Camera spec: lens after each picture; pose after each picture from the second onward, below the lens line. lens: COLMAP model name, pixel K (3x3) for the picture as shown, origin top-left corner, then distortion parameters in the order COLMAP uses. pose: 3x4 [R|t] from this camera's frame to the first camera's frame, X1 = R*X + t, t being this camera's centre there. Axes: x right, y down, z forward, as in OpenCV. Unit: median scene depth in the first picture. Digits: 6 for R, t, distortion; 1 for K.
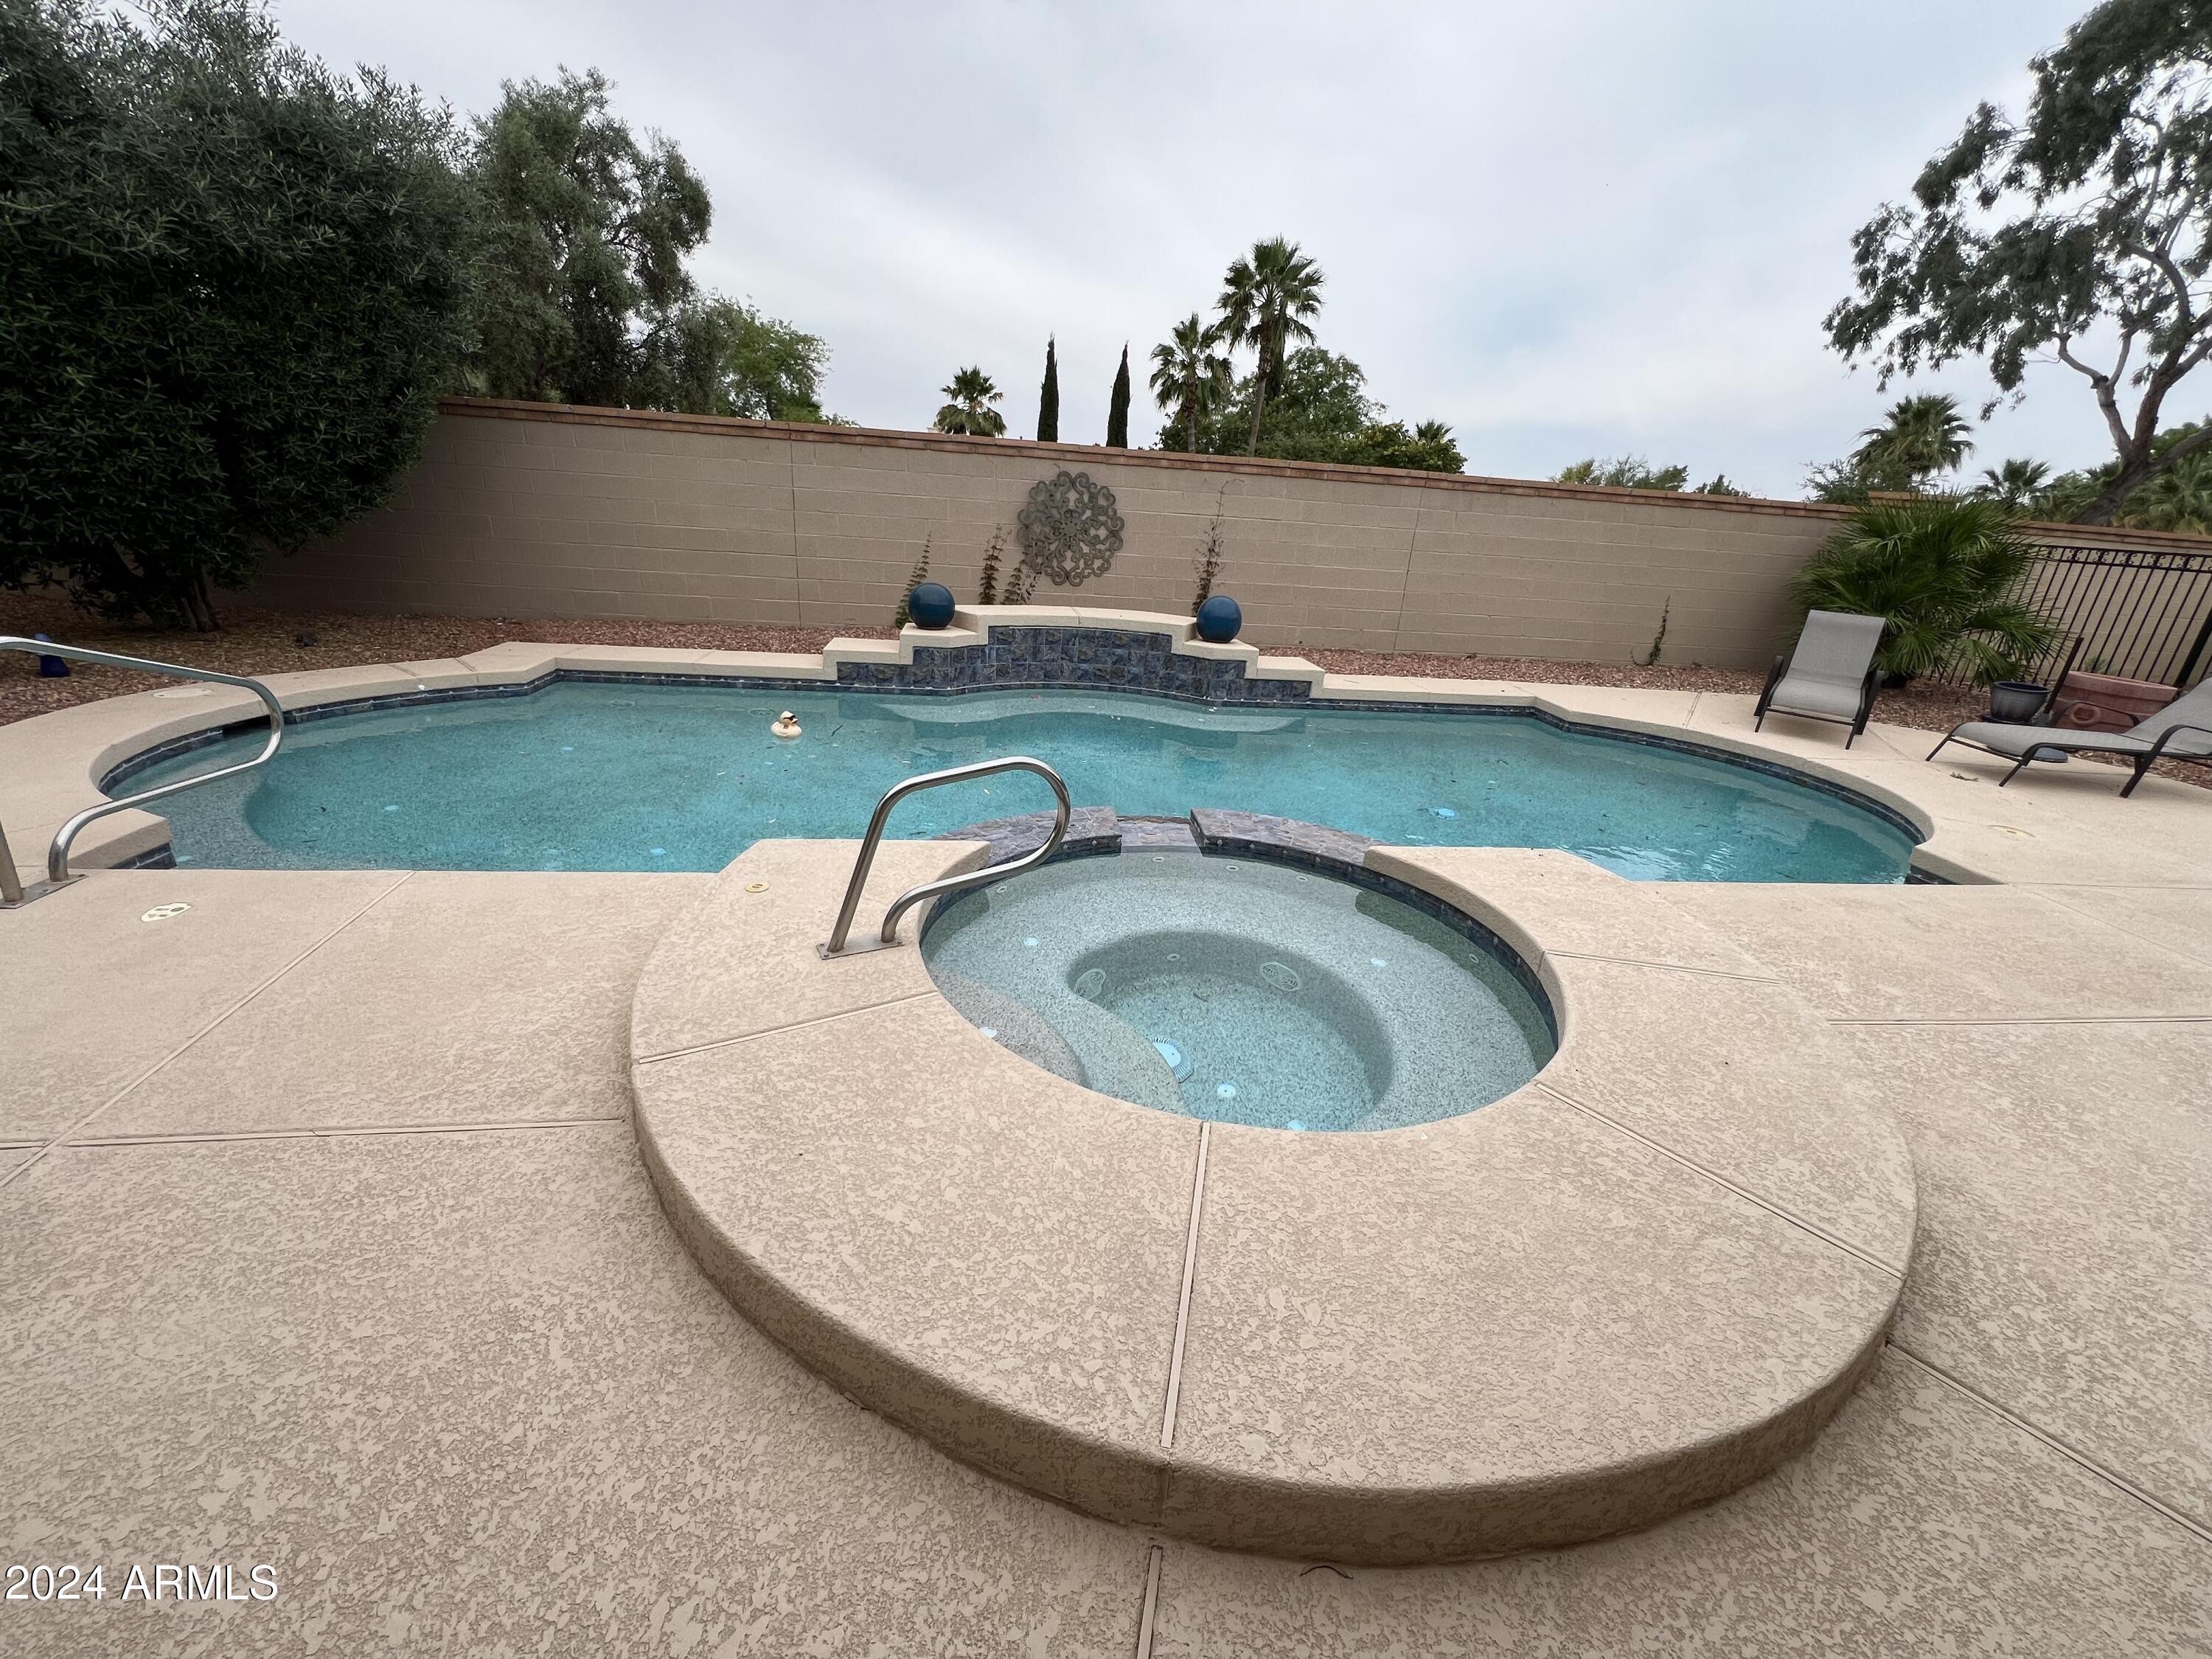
lens RADIAL K [[882.1, 0, 1103.7], [0, 882.1, 831.7], [0, 0, 1]] dist [-0.002000, -0.000097]
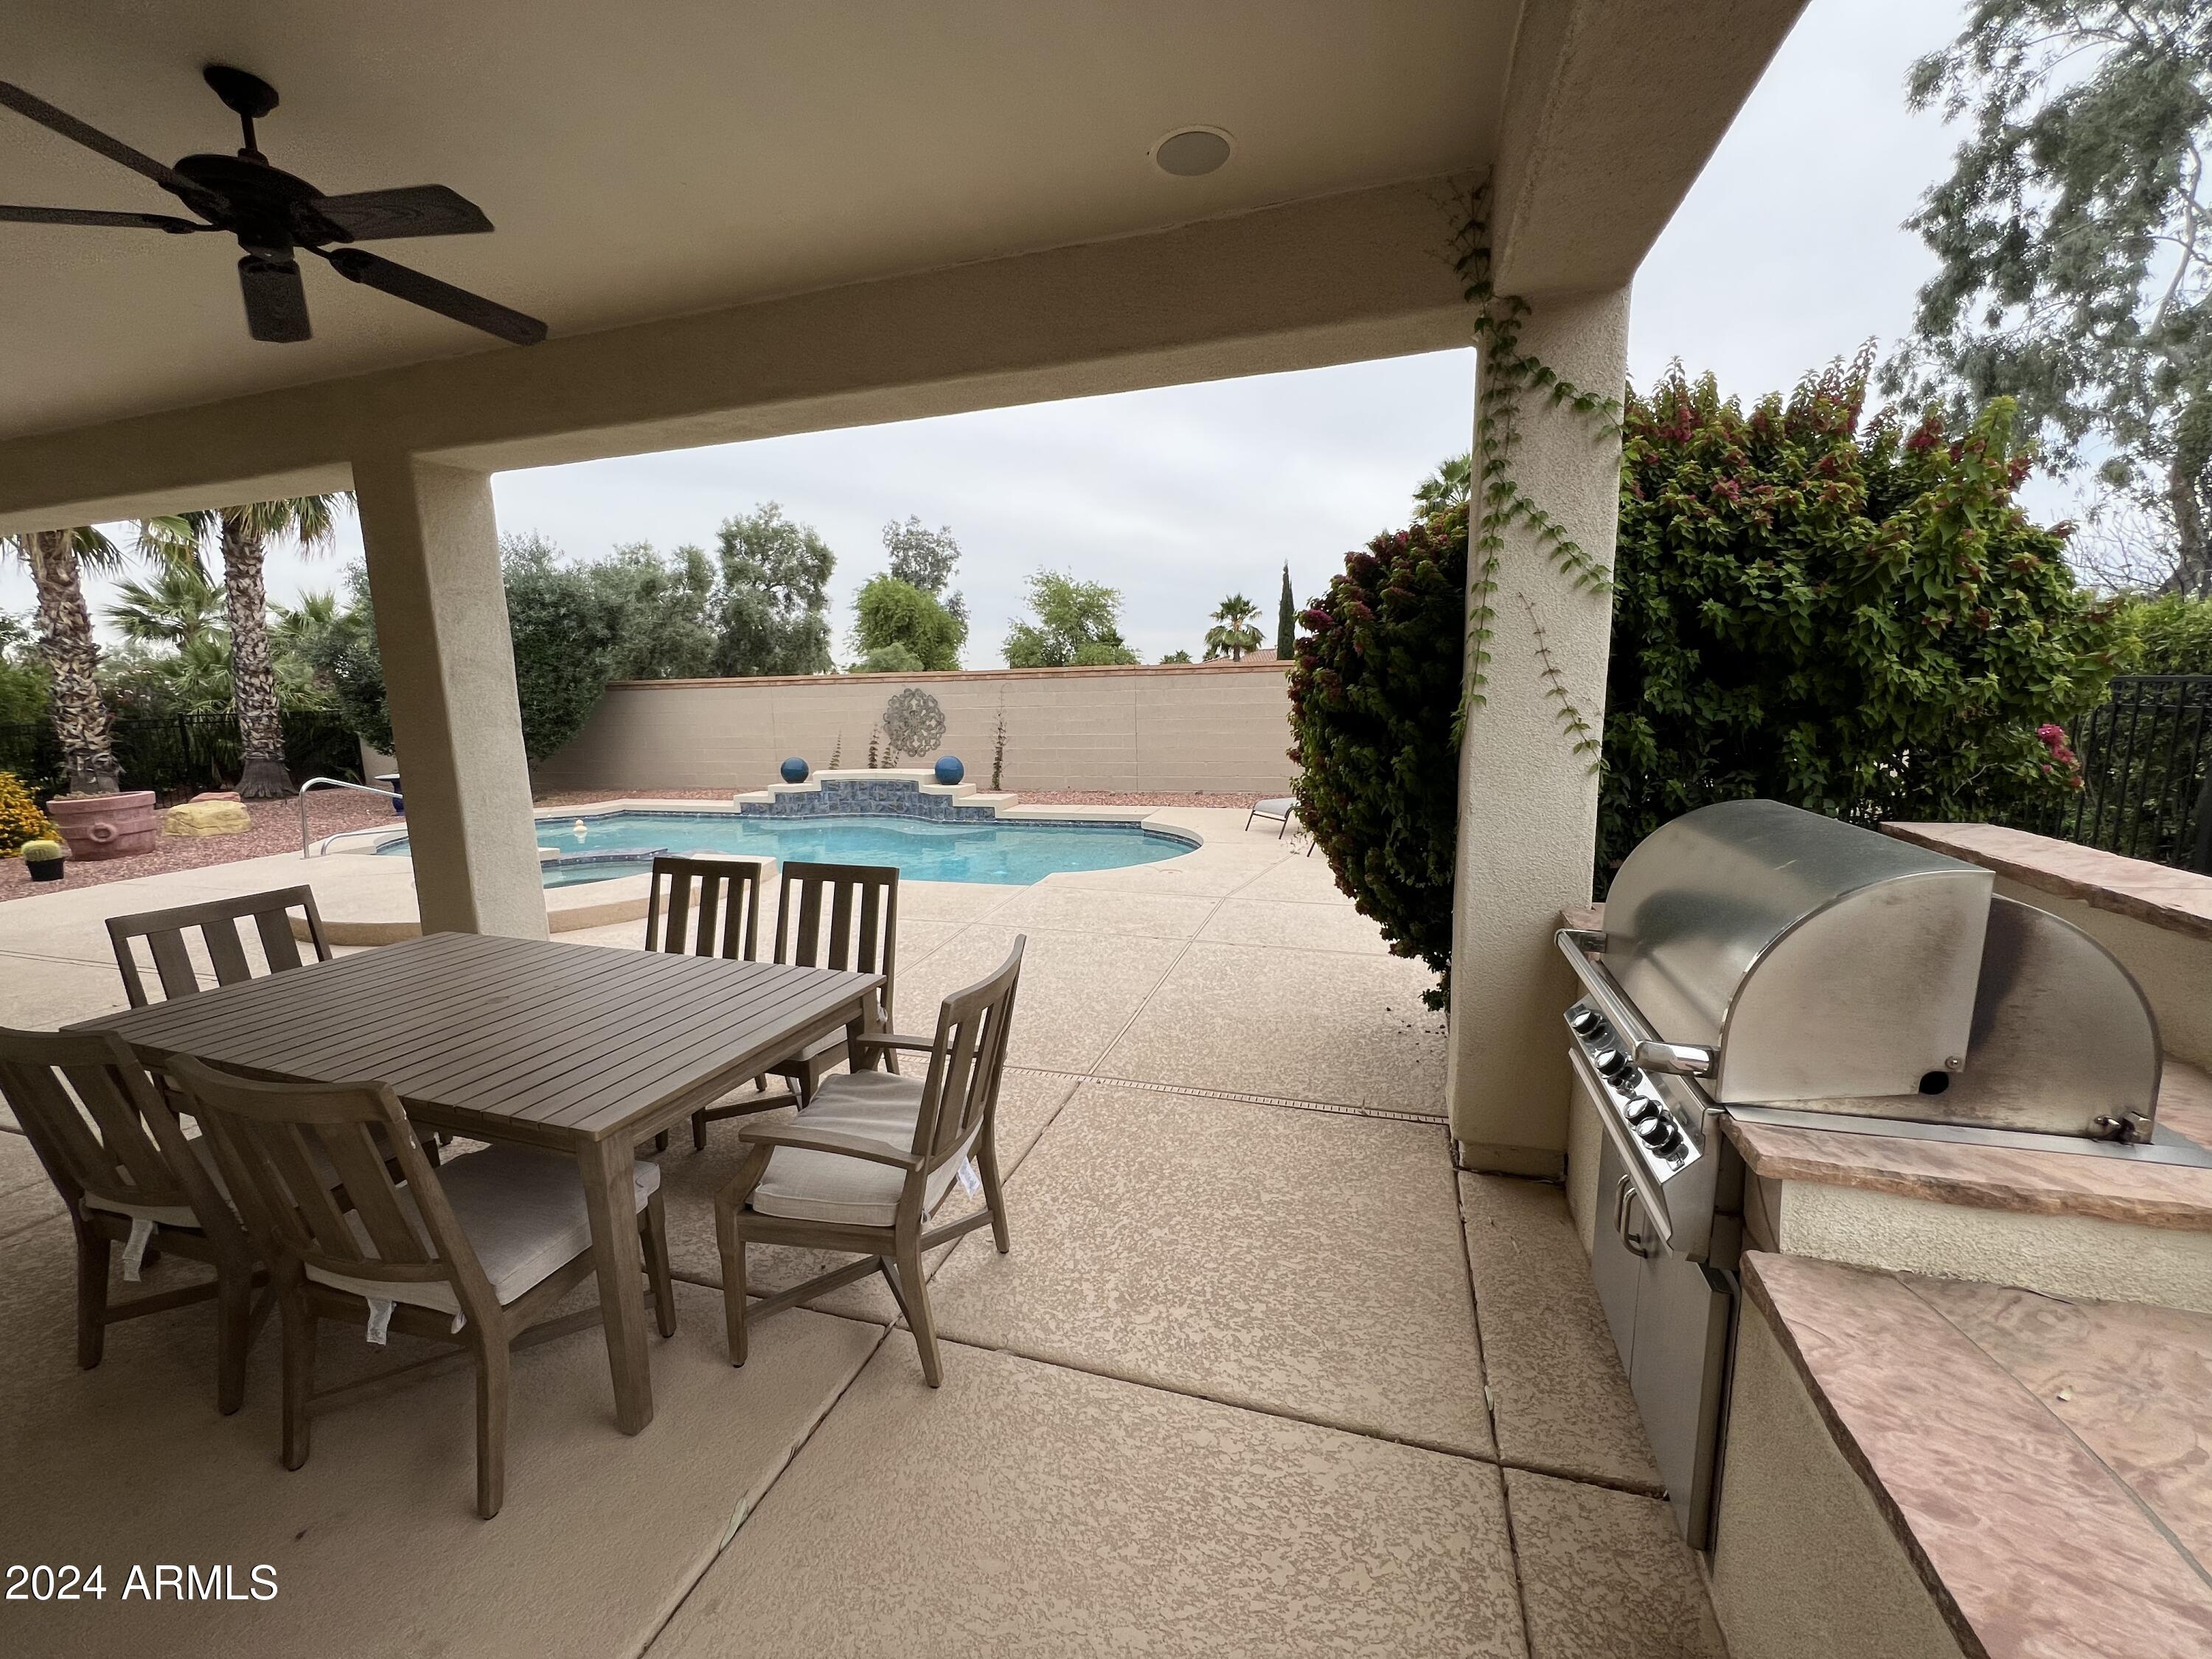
lens RADIAL K [[882.1, 0, 1107.3], [0, 882.1, 828.8], [0, 0, 1]] dist [-0.002000, -0.000097]
pose [[0.909693, -0.022063, -0.414694, 0.944273], [-0.068994, 0.976680, -0.203310, 0.145574], [0.409509, 0.213561, 0.886957, -0.229923]]
